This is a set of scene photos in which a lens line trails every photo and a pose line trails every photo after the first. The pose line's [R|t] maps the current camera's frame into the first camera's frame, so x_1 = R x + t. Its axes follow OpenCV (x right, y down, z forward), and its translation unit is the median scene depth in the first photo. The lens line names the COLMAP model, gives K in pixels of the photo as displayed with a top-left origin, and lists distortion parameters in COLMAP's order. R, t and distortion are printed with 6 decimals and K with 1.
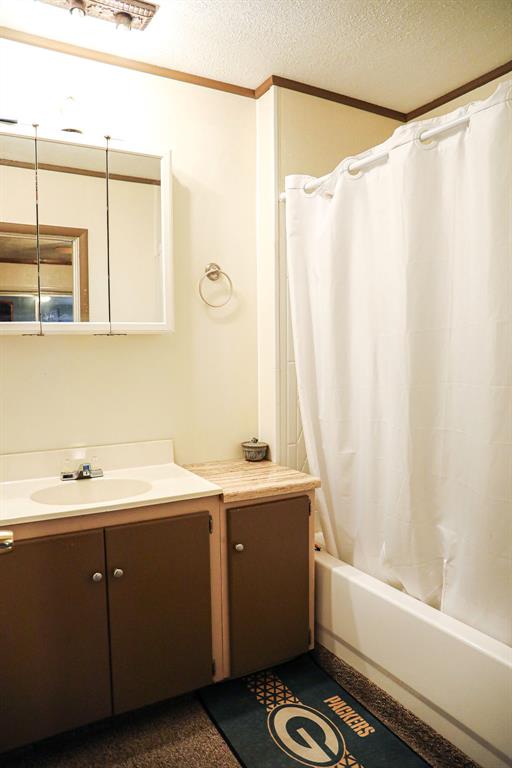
lens RADIAL K [[542.2, 0, 254.4], [0, 542.2, 393.6], [0, 0, 1]] dist [-0.150308, 0.100332]
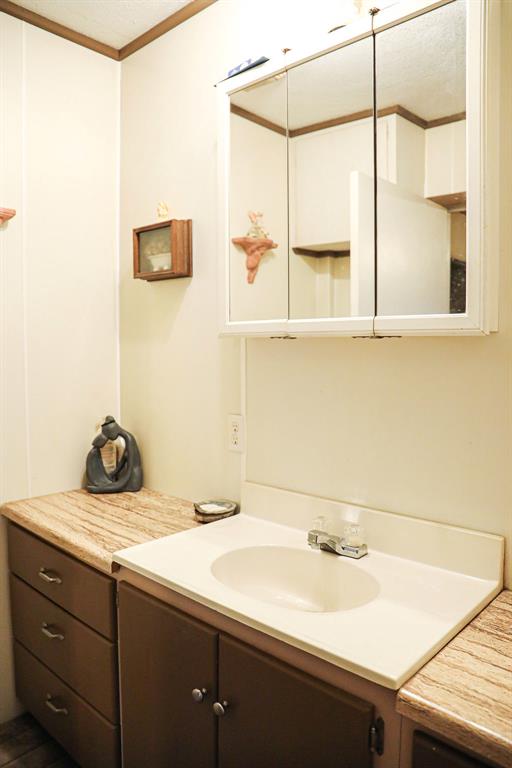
lens RADIAL K [[542.2, 0, 254.4], [0, 542.2, 393.6], [0, 0, 1]] dist [-0.150308, 0.100332]
pose [[0.301478, 0.090407, -0.949177, 0.271488], [-0.094631, 0.993417, 0.064564, -0.073000], [0.948766, 0.070357, 0.308048, 0.691342]]
